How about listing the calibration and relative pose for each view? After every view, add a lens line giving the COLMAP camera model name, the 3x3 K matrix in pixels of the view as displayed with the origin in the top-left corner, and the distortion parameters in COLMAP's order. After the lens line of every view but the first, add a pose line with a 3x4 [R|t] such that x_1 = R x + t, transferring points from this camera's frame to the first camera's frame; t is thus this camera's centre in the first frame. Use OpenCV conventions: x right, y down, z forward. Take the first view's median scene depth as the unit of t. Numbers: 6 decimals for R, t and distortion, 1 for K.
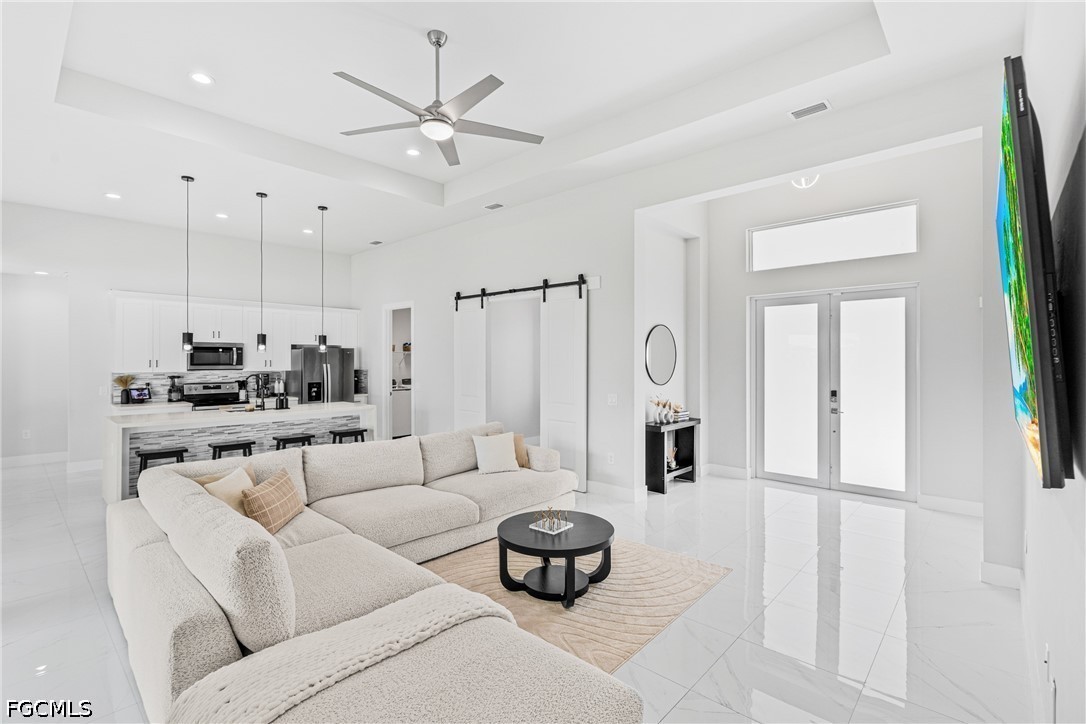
lens RADIAL K [[493.3, 0, 539.2], [0, 493.3, 365.0], [0, 0, 1]] dist [-0.013621, 0.007182]
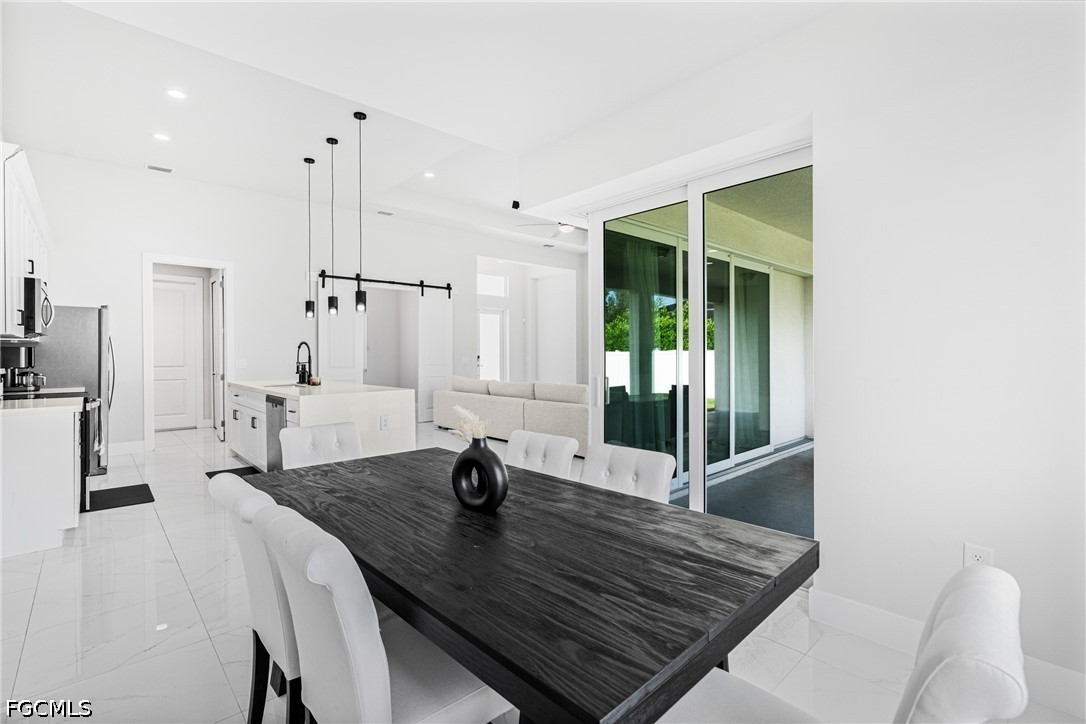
lens RADIAL K [[493.3, 0, 535.4], [0, 493.3, 357.9], [0, 0, 1]] dist [-0.013621, 0.007182]
pose [[0.097007, -0.008854, 0.995244, -1.173364], [0.015329, 0.999855, 0.007401, 0.039535], [-0.995166, 0.014539, 0.097129, 0.450687]]
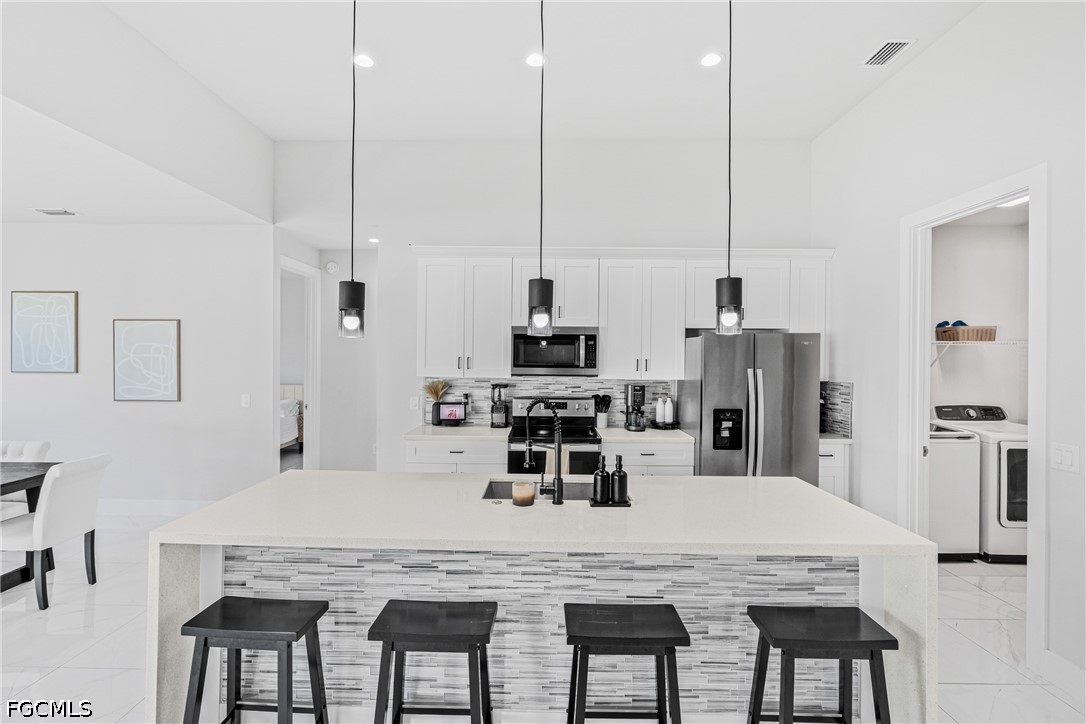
lens RADIAL K [[493.3, 0, 537.2], [0, 493.3, 359.5], [0, 0, 1]] dist [-0.013621, 0.007182]
pose [[0.661776, 0.008950, -0.749648, -0.265053], [-0.015343, 0.999881, -0.001608, -0.007532], [0.749545, 0.012566, 0.661834, 0.645823]]
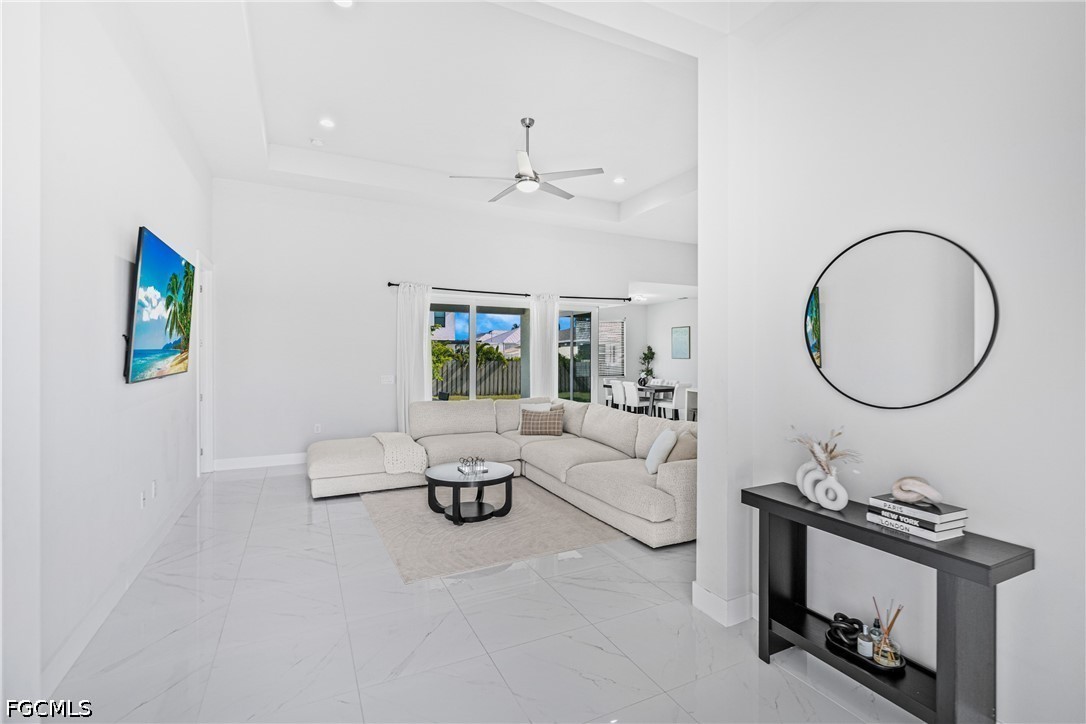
lens RADIAL K [[493.3, 0, 541.1], [0, 493.3, 357.7], [0, 0, 1]] dist [-0.013621, 0.007182]
pose [[-0.370567, 0.003901, -0.928797, 0.549359], [-0.012298, 0.999883, 0.009106, 0.006813], [0.928724, 0.014797, -0.370476, 0.768514]]
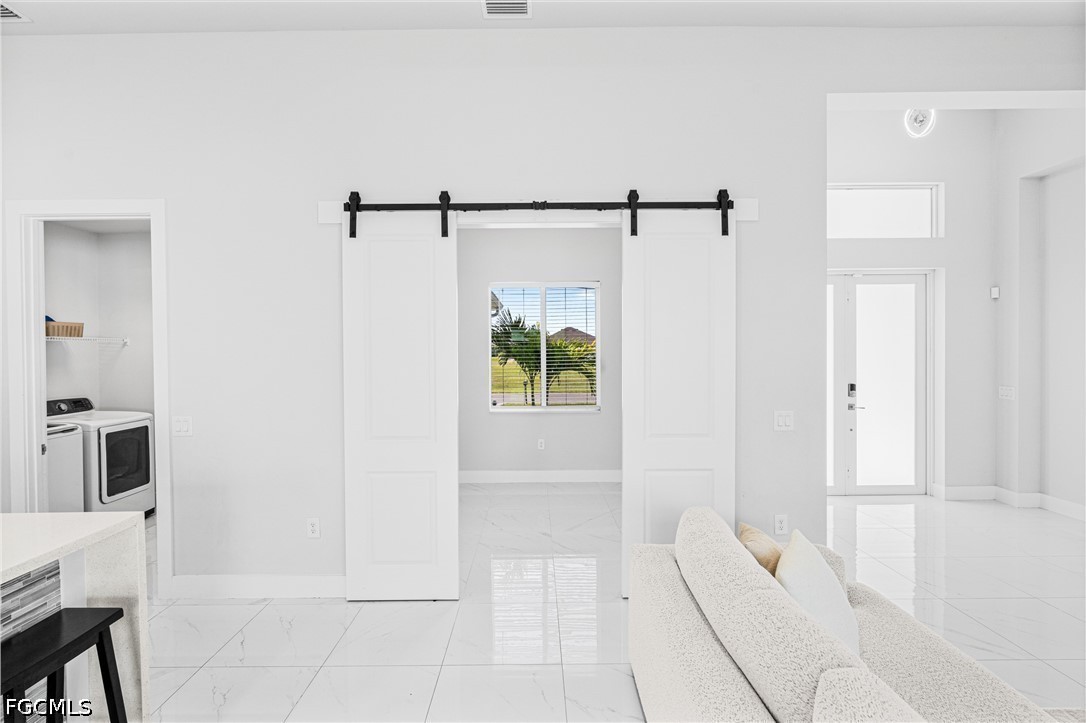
lens RADIAL K [[493.3, 0, 536.0], [0, 493.3, 355.3], [0, 0, 1]] dist [-0.013621, 0.007182]
pose [[0.737691, -0.011758, 0.675036, -0.335803], [0.014629, 0.999892, 0.001430, -0.007899], [-0.674980, 0.008820, 0.737783, 0.591241]]
